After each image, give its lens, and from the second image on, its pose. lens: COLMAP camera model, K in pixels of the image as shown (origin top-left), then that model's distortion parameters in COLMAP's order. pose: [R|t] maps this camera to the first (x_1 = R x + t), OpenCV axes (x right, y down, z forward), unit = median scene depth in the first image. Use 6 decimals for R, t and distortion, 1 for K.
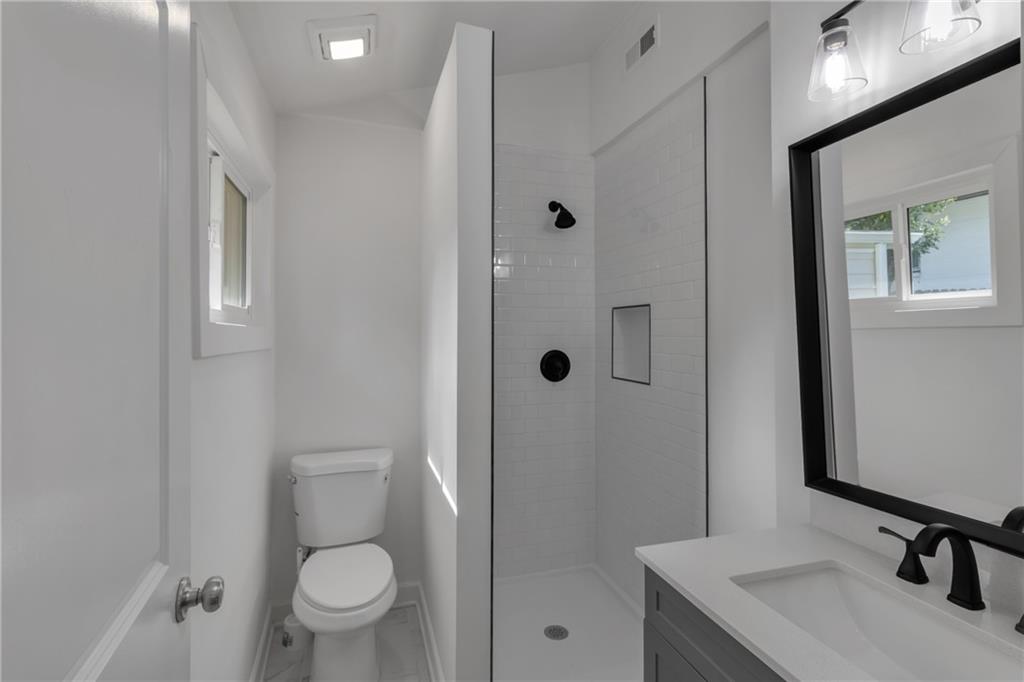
lens RADIAL K [[492.1, 0, 513.8], [0, 492.1, 330.8], [0, 0, 1]] dist [0.005523, 0.001134]
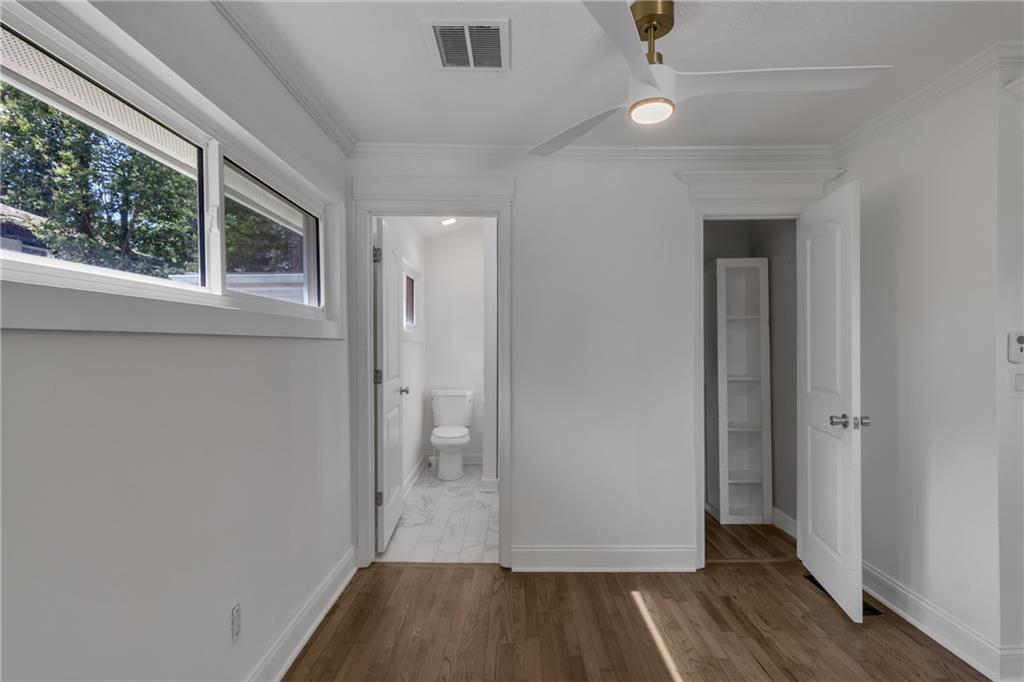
lens RADIAL K [[492.1, 0, 510.8], [0, 492.1, 345.8], [0, 0, 1]] dist [0.005523, 0.001134]
pose [[0.954055, -0.001736, -0.299626, 0.608705], [0.004292, 0.999960, 0.007874, 0.035973], [0.299600, -0.008798, 0.954024, -1.114326]]
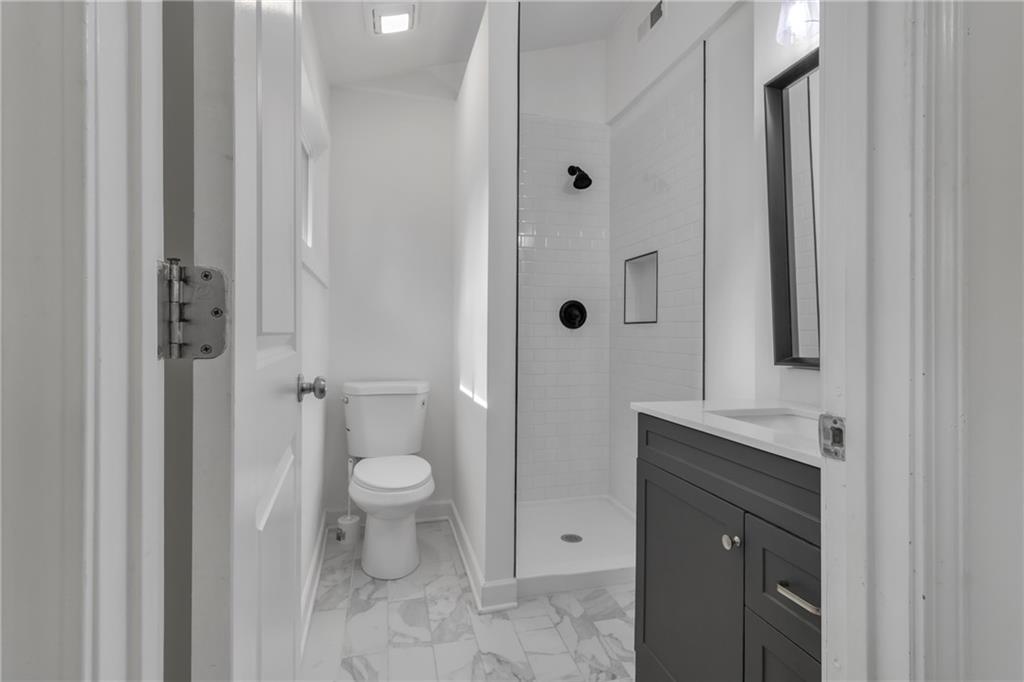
lens RADIAL K [[492.1, 0, 514.0], [0, 492.1, 335.0], [0, 0, 1]] dist [0.005523, 0.001134]
pose [[0.998916, 0.005141, -0.046264, 0.003360], [-0.004845, 0.999967, 0.006500, 0.138353], [0.046296, -0.006269, 0.998908, -0.142035]]
